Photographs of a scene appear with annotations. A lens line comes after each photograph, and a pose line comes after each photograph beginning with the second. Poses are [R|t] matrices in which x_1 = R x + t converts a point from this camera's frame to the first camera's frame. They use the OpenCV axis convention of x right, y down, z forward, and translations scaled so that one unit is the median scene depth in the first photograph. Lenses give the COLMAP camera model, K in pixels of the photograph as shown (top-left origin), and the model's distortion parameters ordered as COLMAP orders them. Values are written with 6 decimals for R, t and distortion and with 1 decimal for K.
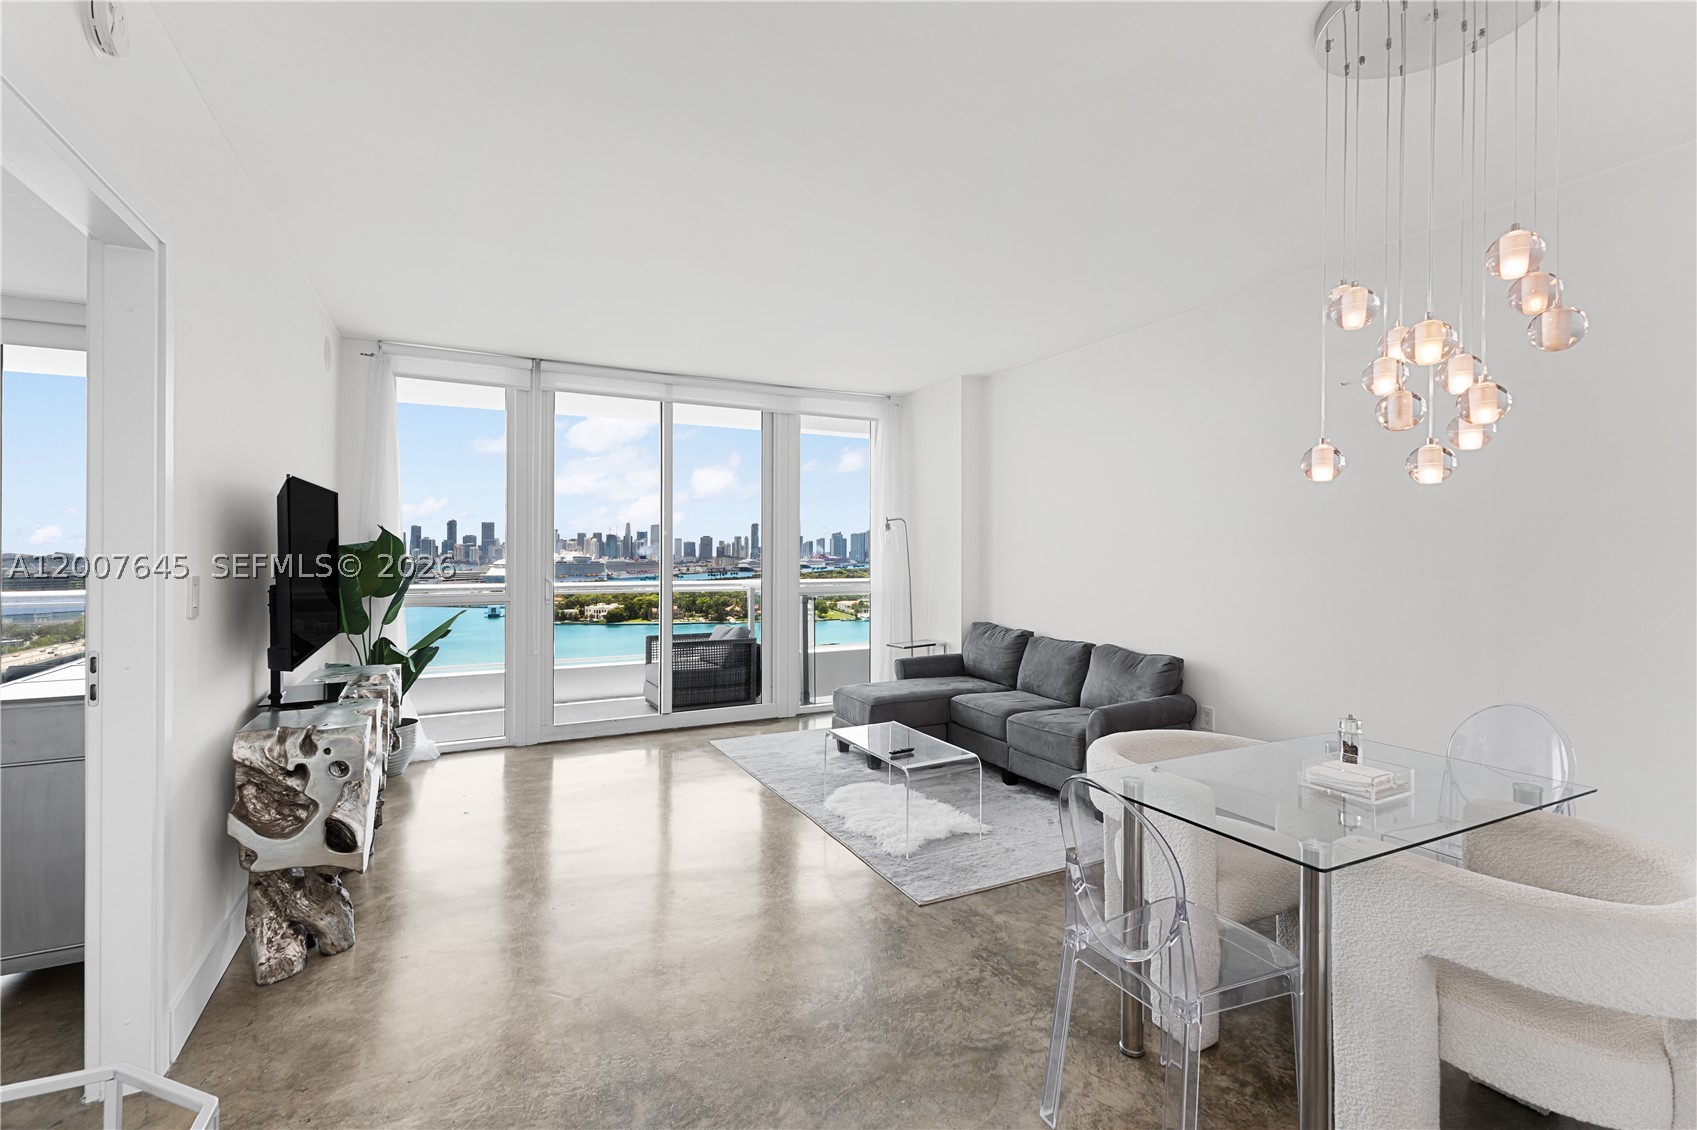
lens RADIAL K [[738.5, 0, 853.3], [0, 738.5, 555.2], [0, 0, 1]] dist [0.014833, -0.002352]
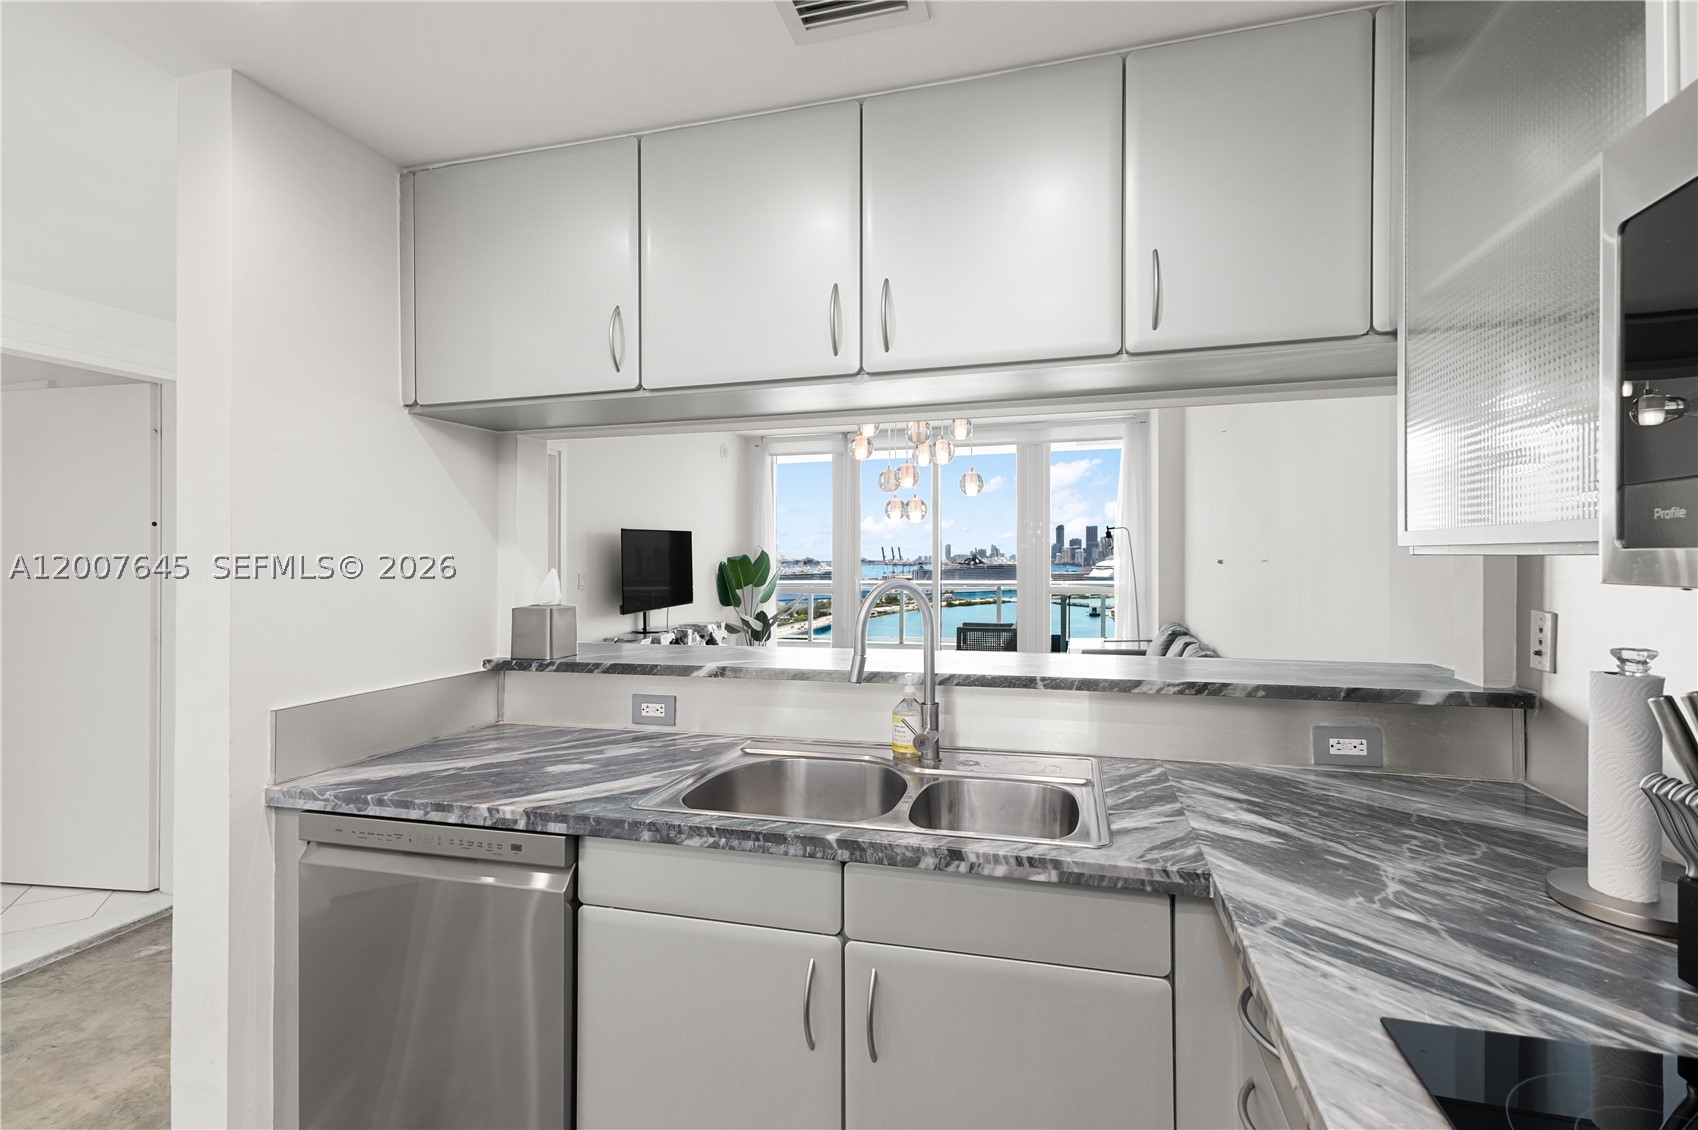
lens RADIAL K [[738.9, 0, 830.6], [0, 738.9, 566.1], [0, 0, 1]] dist [0.014833, -0.002352]
pose [[0.698949, 0.001929, -0.715169, 0.588311], [0.006807, 0.999933, 0.009349, -0.005831], [0.715140, -0.011402, 0.698889, -0.067245]]
